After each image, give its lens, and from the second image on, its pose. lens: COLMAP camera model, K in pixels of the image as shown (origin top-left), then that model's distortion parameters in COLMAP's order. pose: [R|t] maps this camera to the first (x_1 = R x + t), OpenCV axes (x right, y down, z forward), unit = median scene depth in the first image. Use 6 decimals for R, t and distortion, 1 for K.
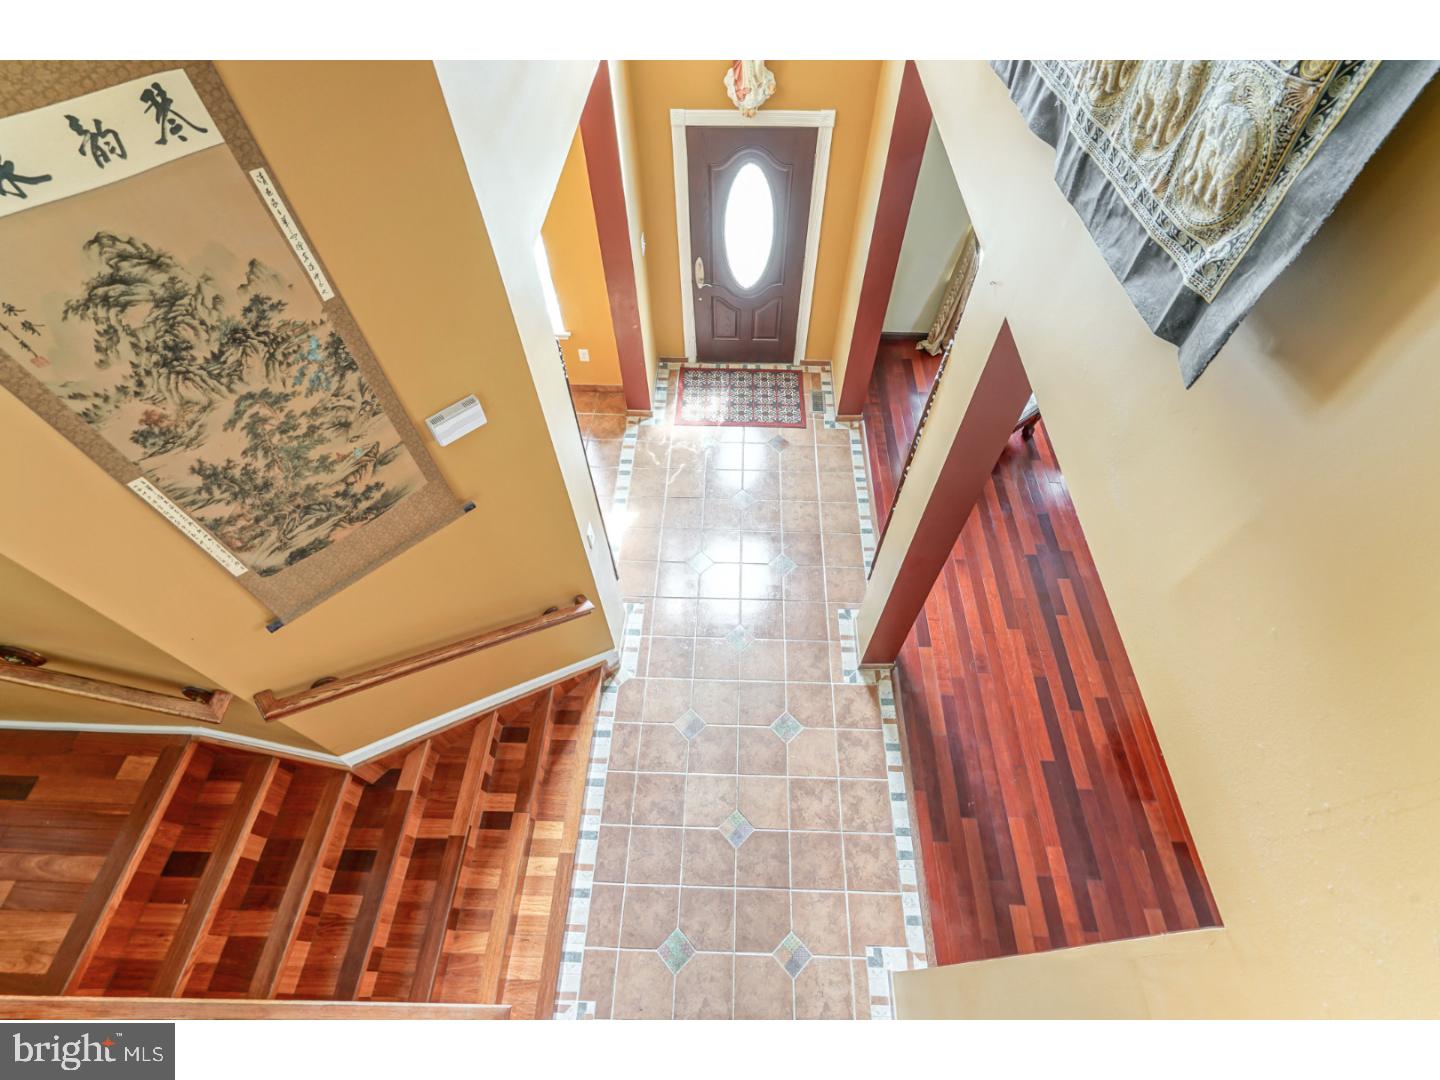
lens RADIAL K [[663.2, 0, 697.5], [0, 663.2, 543.7], [0, 0, 1]] dist [-0.003773, 0.000035]
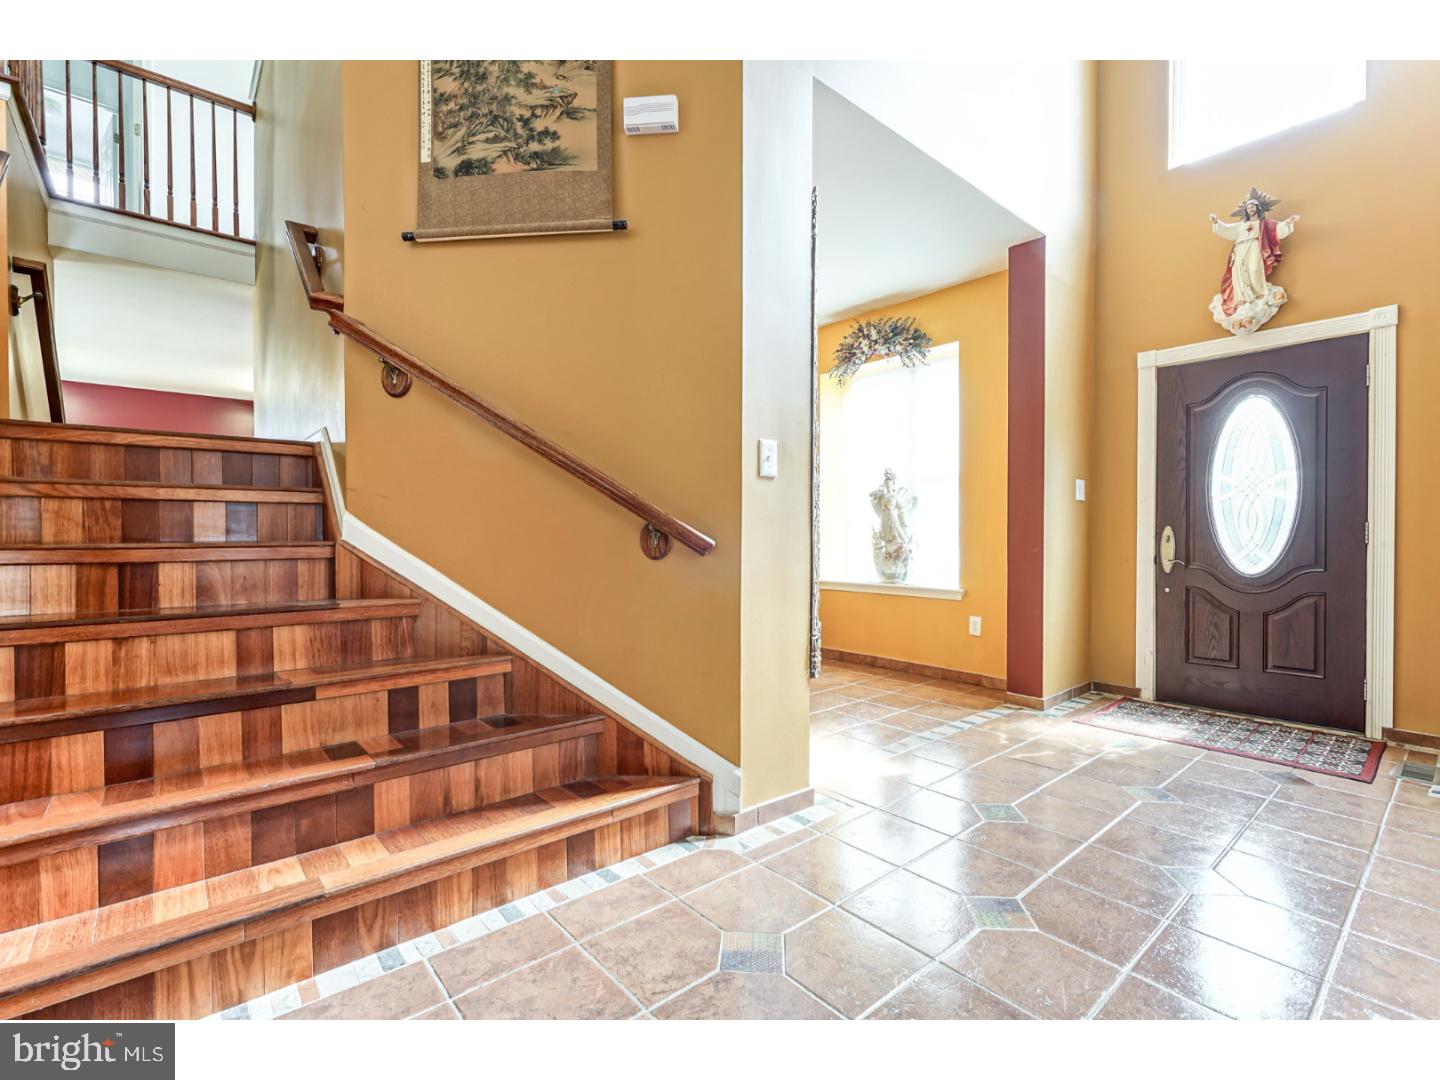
lens RADIAL K [[652.2, 0, 716.2], [0, 652.2, 553.3], [0, 0, 1]] dist [-0.002992, 0.001420]
pose [[0.674534, 0.032259, -0.737539, 0.461803], [-0.621120, 0.564776, -0.543358, 0.678840], [0.399016, 0.824613, 0.400997, 1.230548]]
